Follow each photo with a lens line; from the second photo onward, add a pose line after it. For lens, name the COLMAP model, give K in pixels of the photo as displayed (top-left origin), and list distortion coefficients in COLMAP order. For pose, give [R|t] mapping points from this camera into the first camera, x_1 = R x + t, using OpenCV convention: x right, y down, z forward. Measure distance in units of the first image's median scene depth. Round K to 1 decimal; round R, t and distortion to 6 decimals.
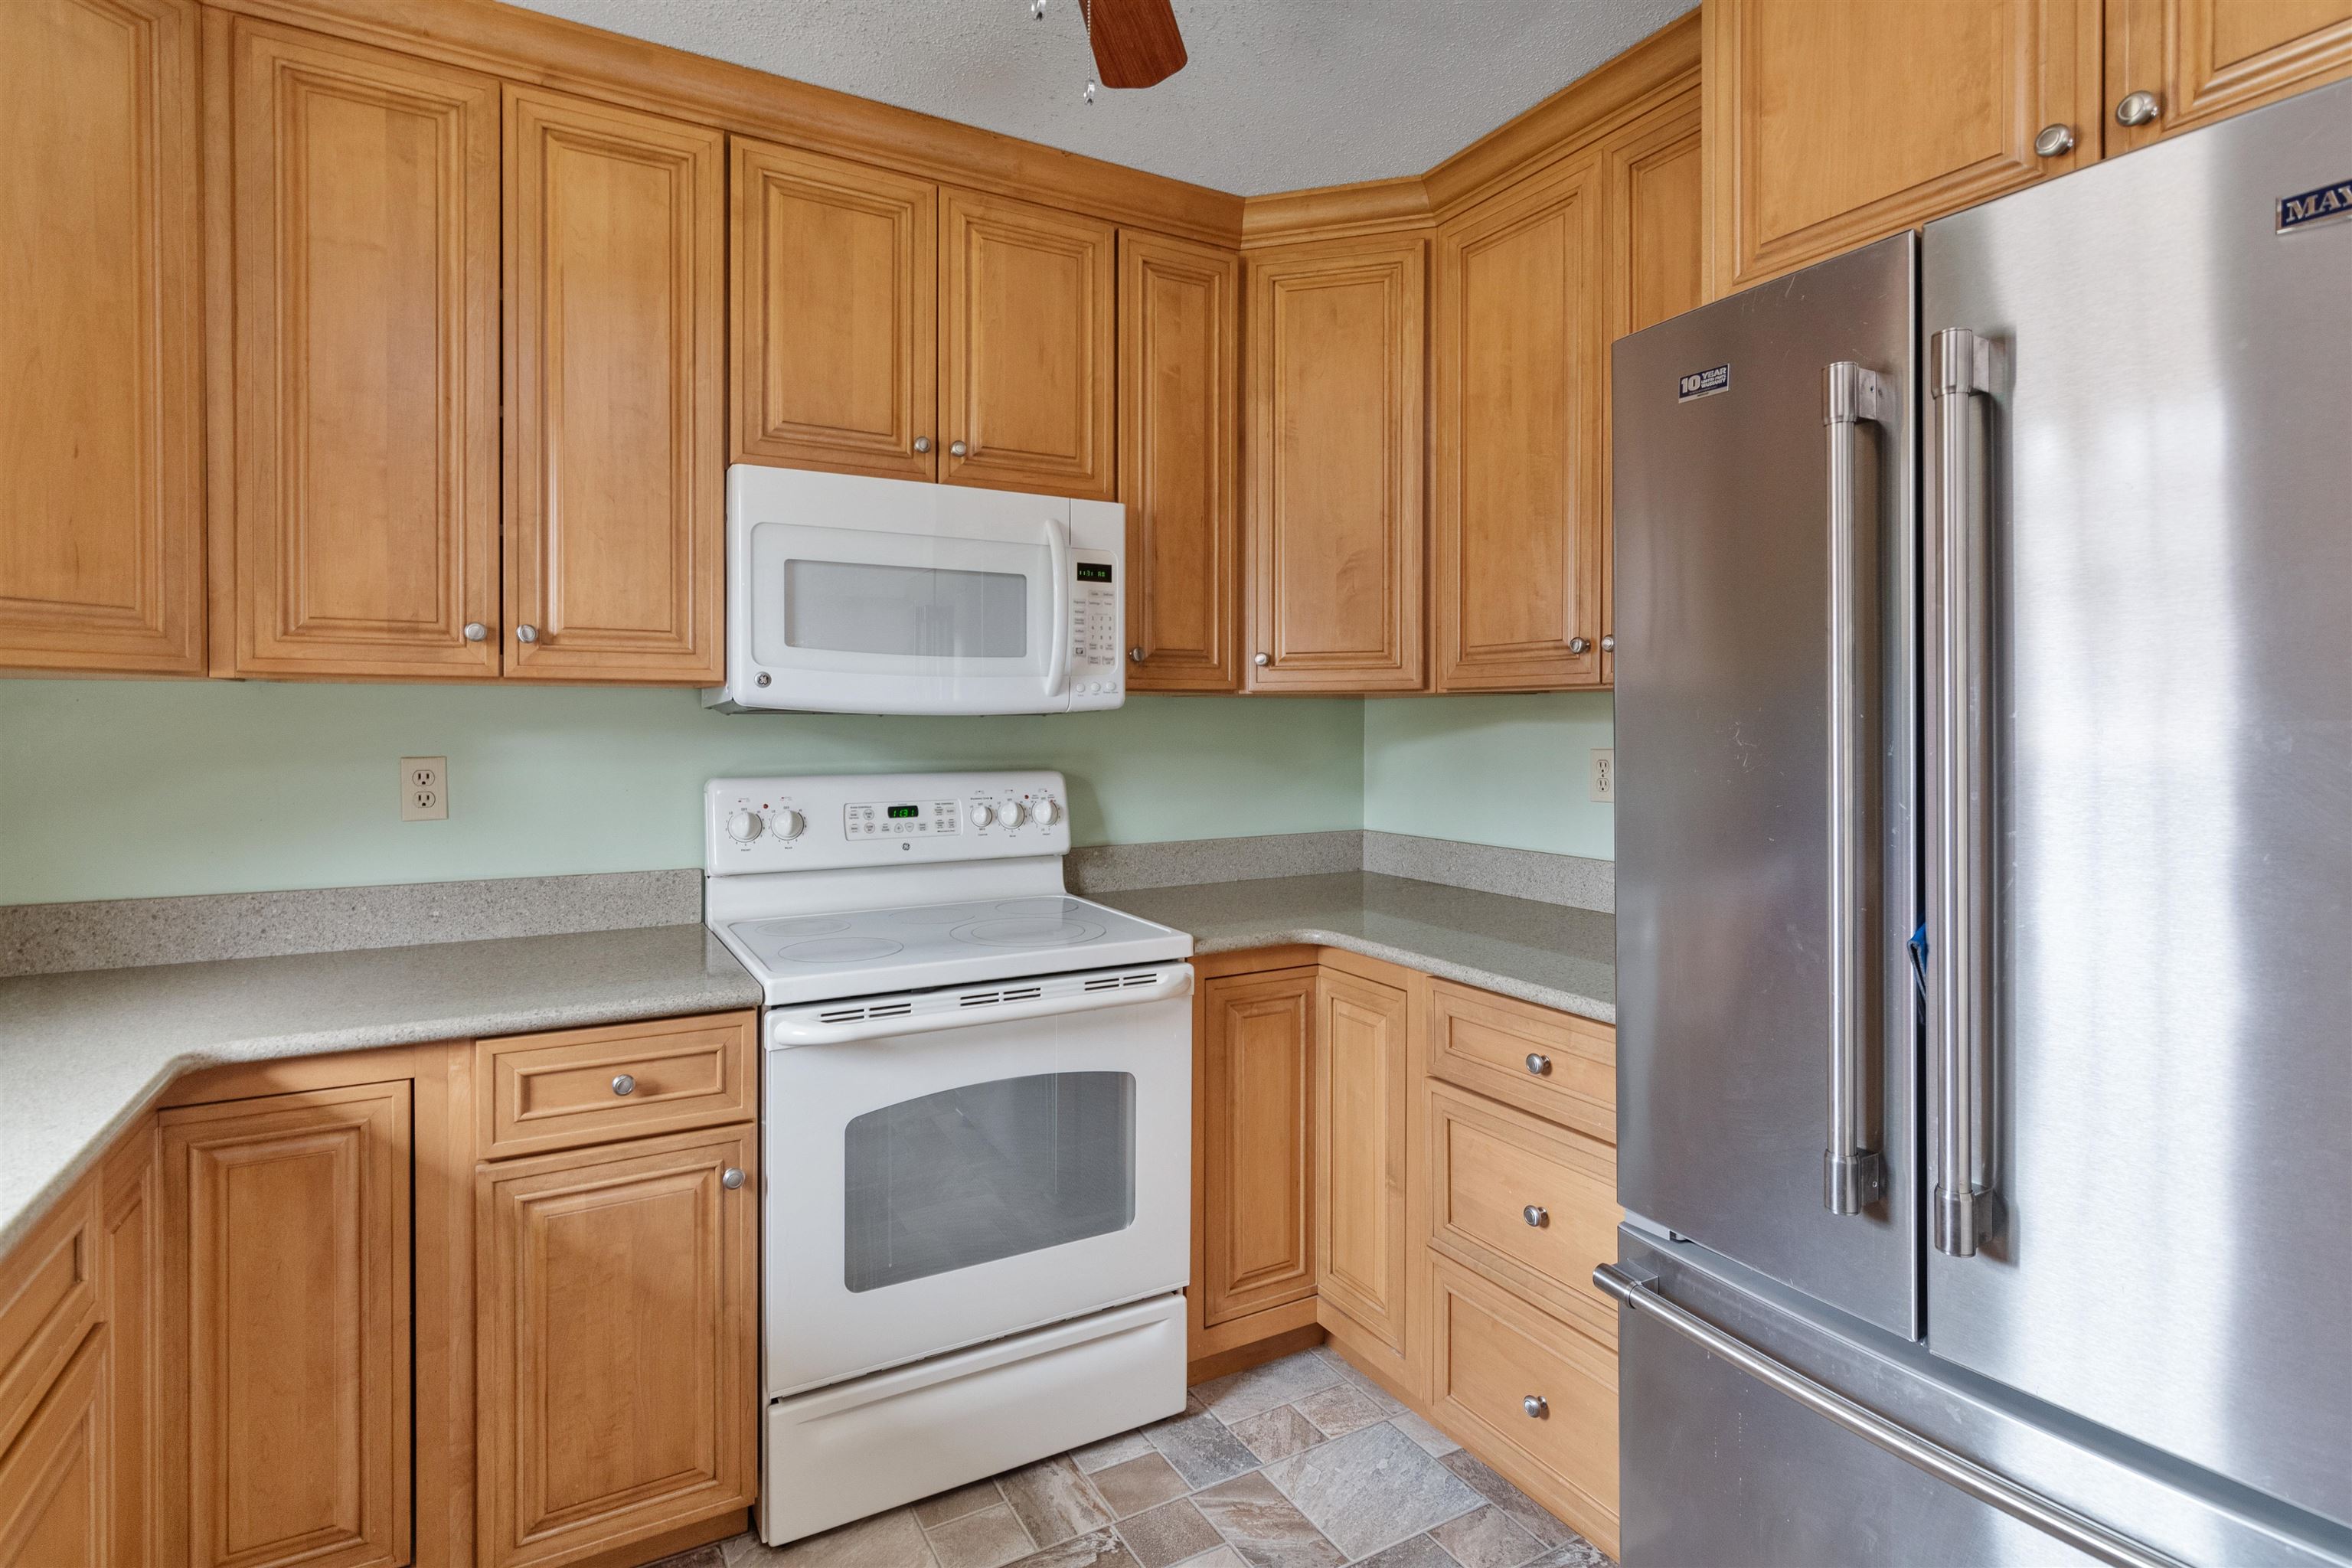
lens RADIAL K [[1153.8, 0, 1172.4], [0, 1153.8, 740.8], [0, 0, 1]] dist [-0.001041, 0.000403]
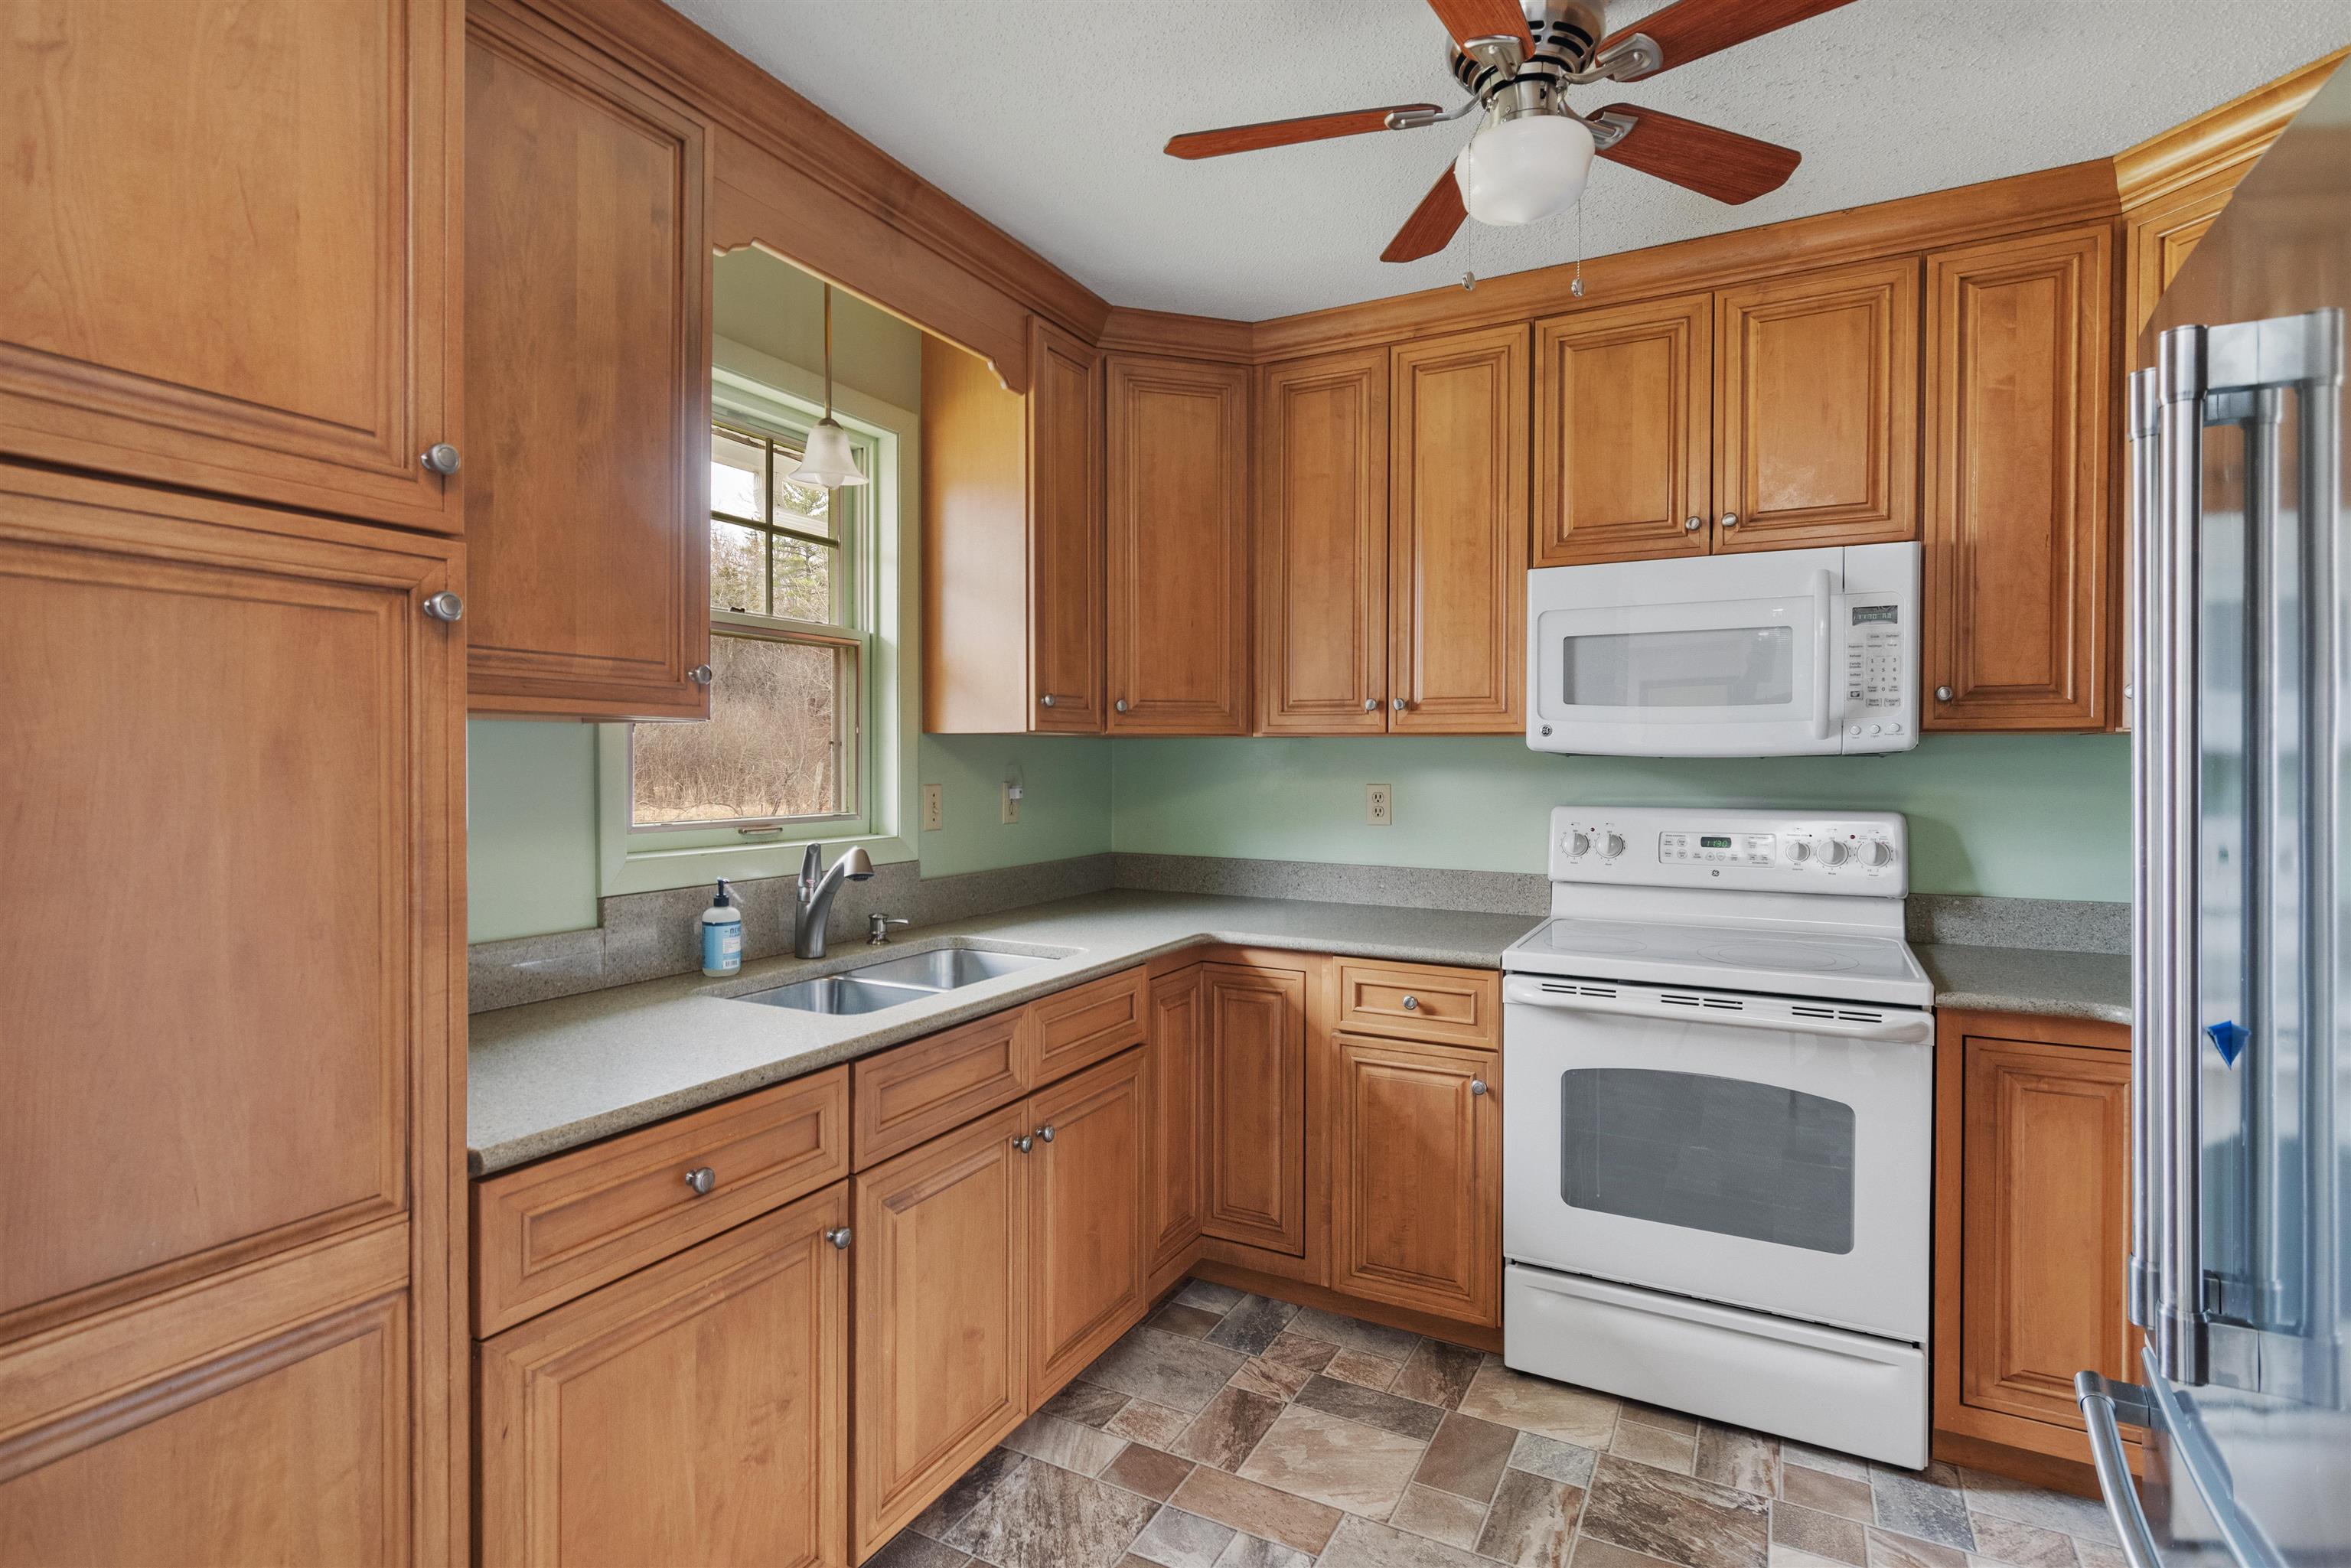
lens RADIAL K [[1138.8, 0, 1175.5], [0, 1138.8, 784.0], [0, 0, 1]] dist [-0.001103, -0.000347]
pose [[0.543895, 0.020485, -0.838904, 0.501688], [-0.015365, 0.999778, 0.014452, -0.004213], [0.839013, 0.005030, 0.544088, -0.059686]]
